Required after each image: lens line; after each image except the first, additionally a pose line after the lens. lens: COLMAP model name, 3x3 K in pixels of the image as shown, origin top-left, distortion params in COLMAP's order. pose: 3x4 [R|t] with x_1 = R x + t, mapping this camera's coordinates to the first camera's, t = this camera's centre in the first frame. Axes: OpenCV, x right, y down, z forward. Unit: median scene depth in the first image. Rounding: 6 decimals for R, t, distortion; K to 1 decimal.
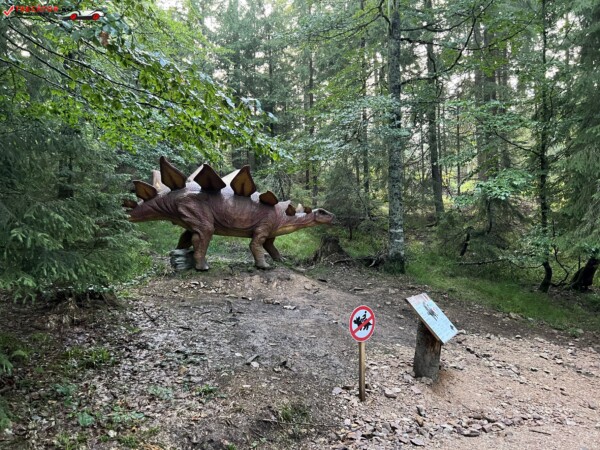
lens RADIAL K [[453.2, 0, 298.7], [0, 453.2, 223.9], [0, 0, 1]] dist [0.047558, -0.031972]
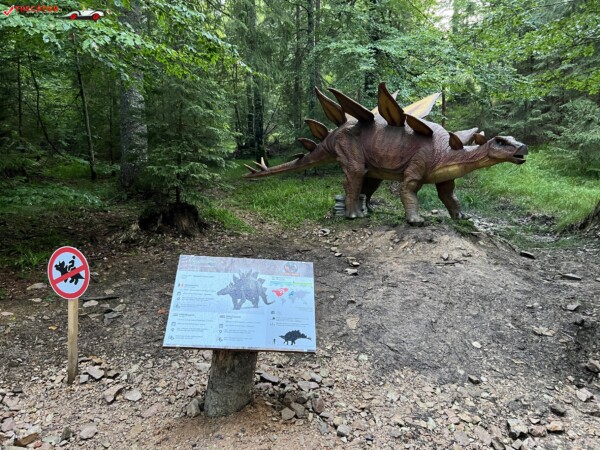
lens RADIAL K [[453.2, 0, 296.4], [0, 453.2, 222.0], [0, 0, 1]] dist [0.047558, -0.031972]
pose [[0.580486, 0.083759, -0.809951, 0.418614], [-0.025406, 0.996074, 0.084798, 0.038741], [0.813874, -0.028646, 0.580335, 0.427376]]
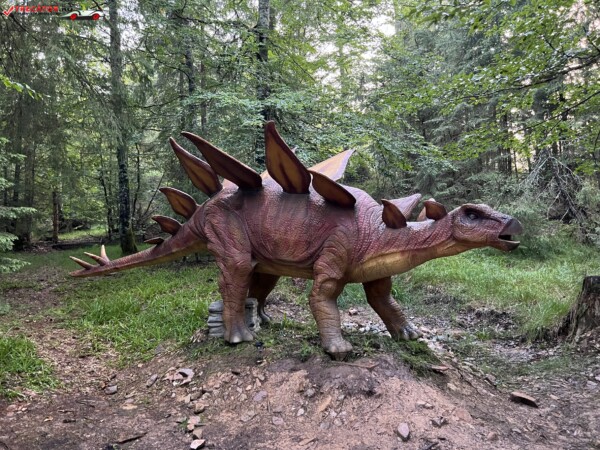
lens RADIAL K [[453.2, 0, 294.6], [0, 453.2, 222.8], [0, 0, 1]] dist [0.047558, -0.031972]
pose [[0.737263, -0.071041, -0.671860, 0.198028], [0.015186, 0.995948, -0.088645, 0.012182], [0.675435, 0.055152, 0.735354, 0.664052]]
